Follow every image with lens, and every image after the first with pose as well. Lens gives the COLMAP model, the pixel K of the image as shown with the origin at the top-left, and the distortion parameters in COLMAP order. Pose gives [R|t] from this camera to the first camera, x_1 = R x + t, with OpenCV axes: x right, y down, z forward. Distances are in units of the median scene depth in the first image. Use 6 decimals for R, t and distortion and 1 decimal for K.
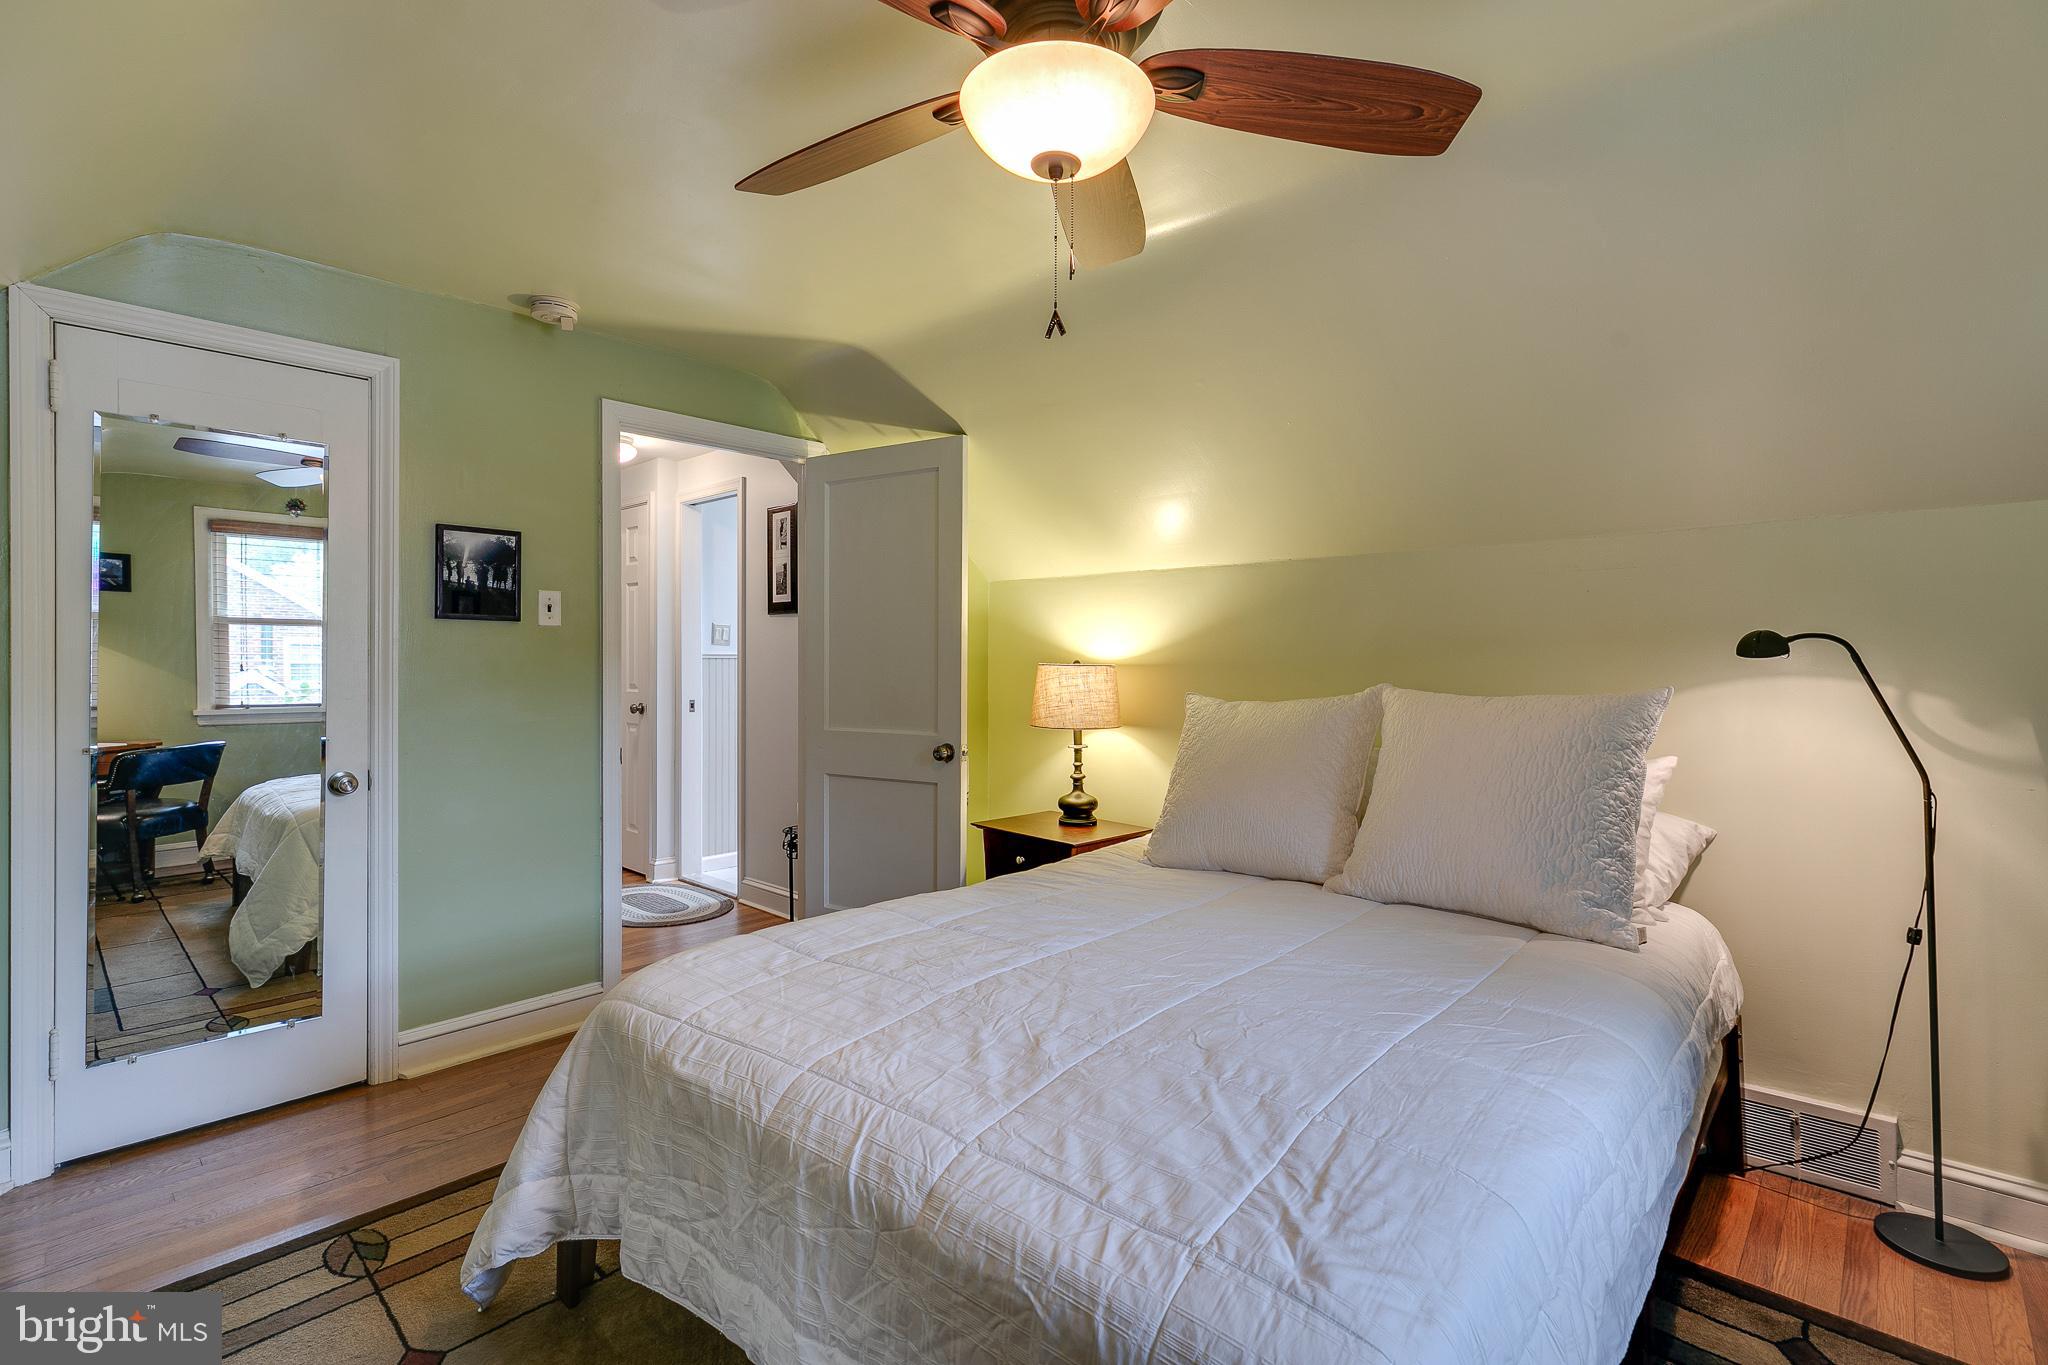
lens RADIAL K [[930.4, 0, 1009.5], [0, 930.4, 668.9], [0, 0, 1]] dist [0.002887, 0.002109]
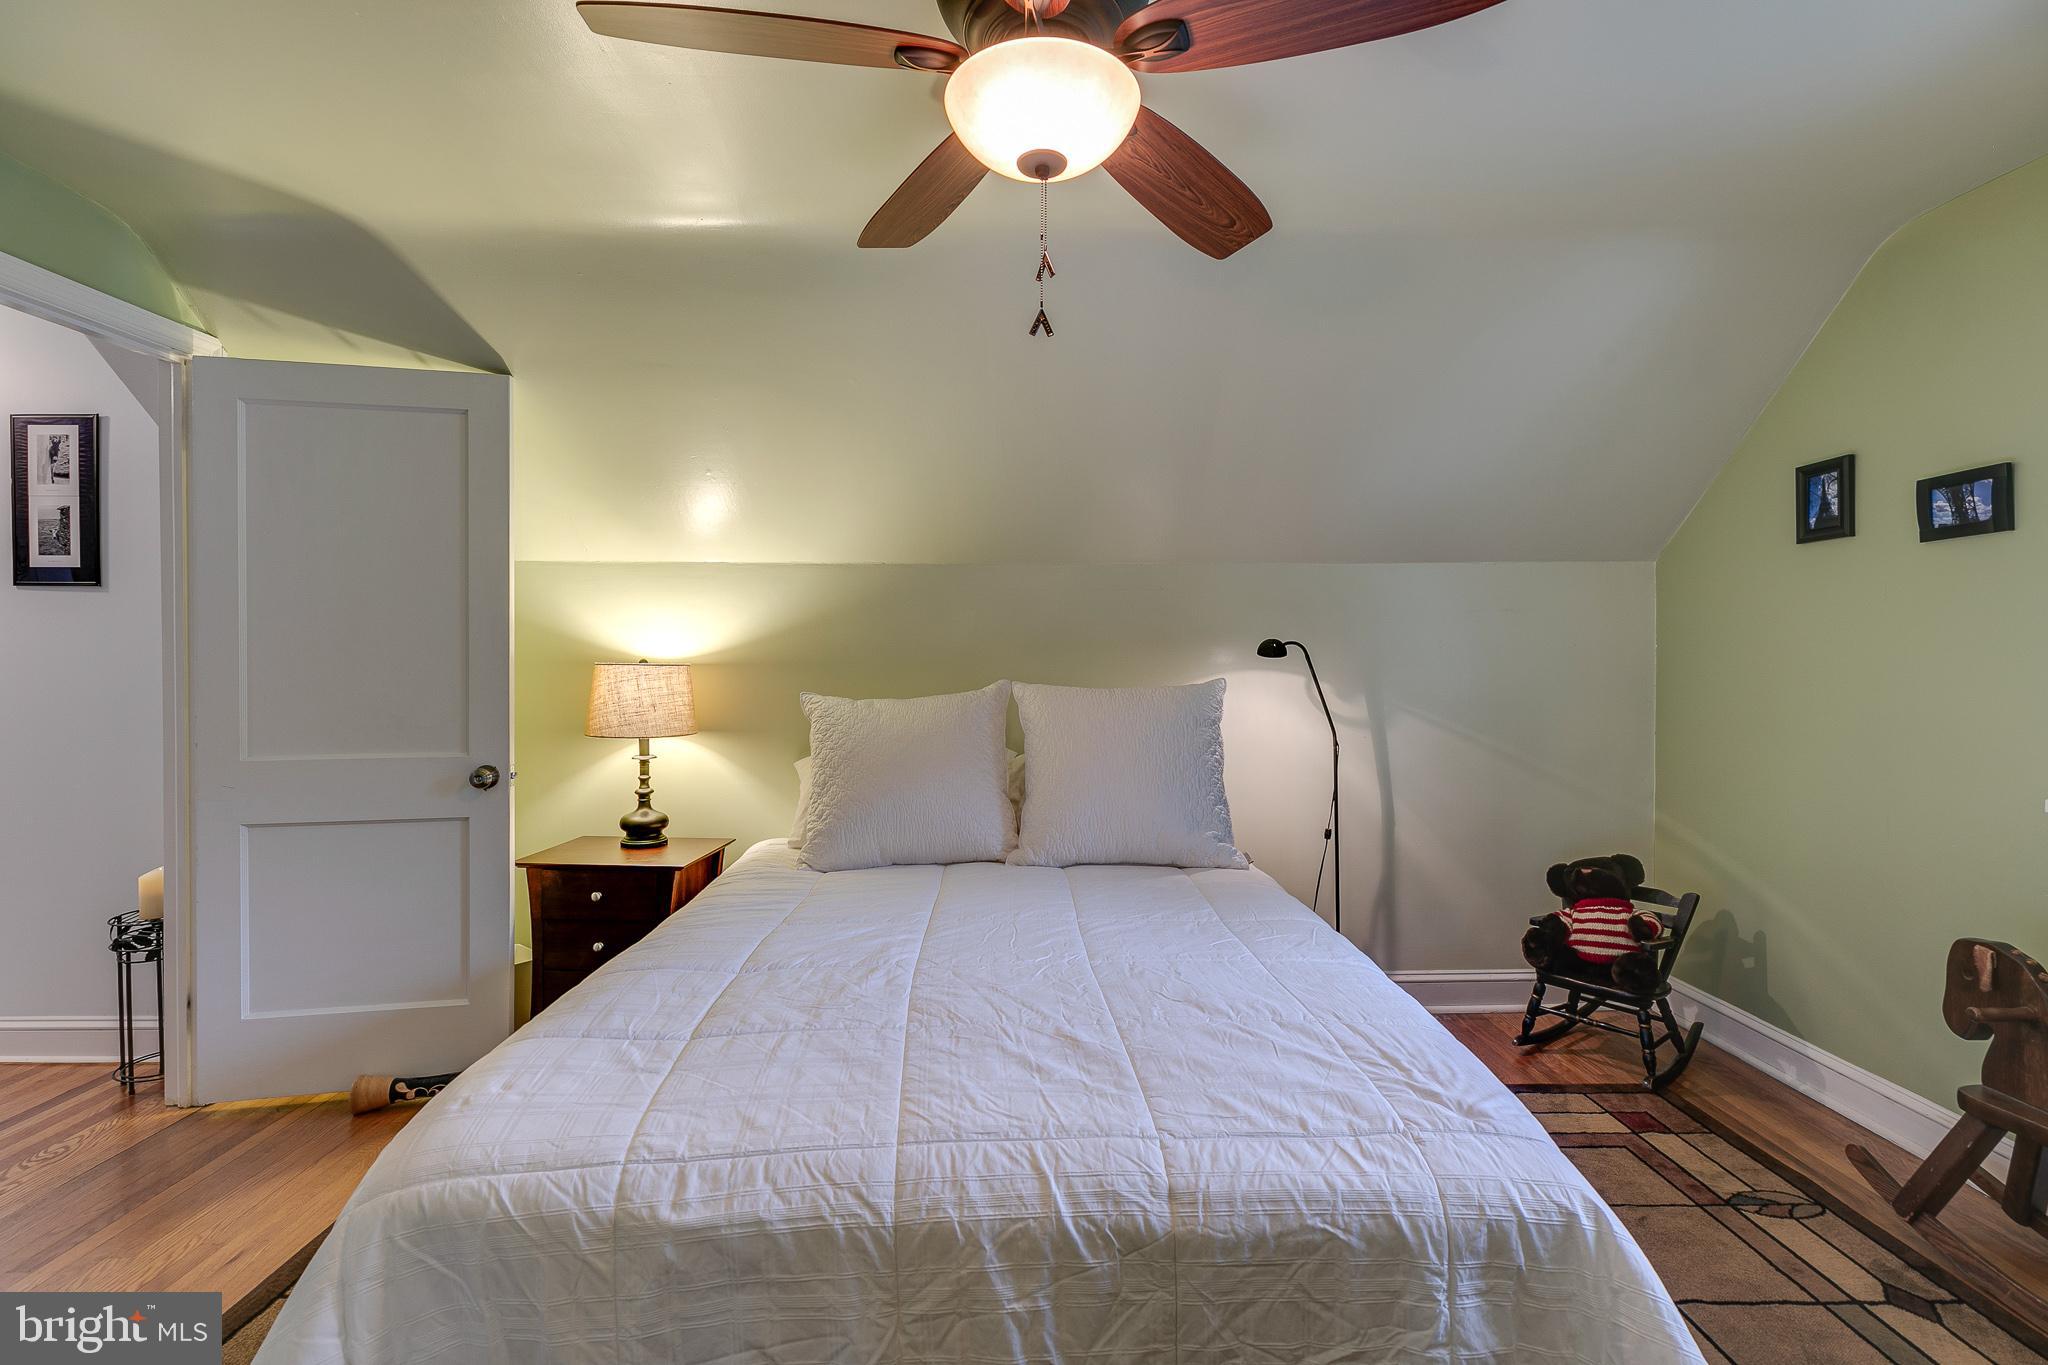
lens RADIAL K [[930.4, 0, 1013.8], [0, 930.4, 673.7], [0, 0, 1]] dist [0.002887, 0.002109]
pose [[0.729896, -0.009681, 0.683490, -0.666768], [0.005703, 0.999951, 0.008074, -0.001827], [-0.683535, -0.001995, 0.729915, 0.292639]]
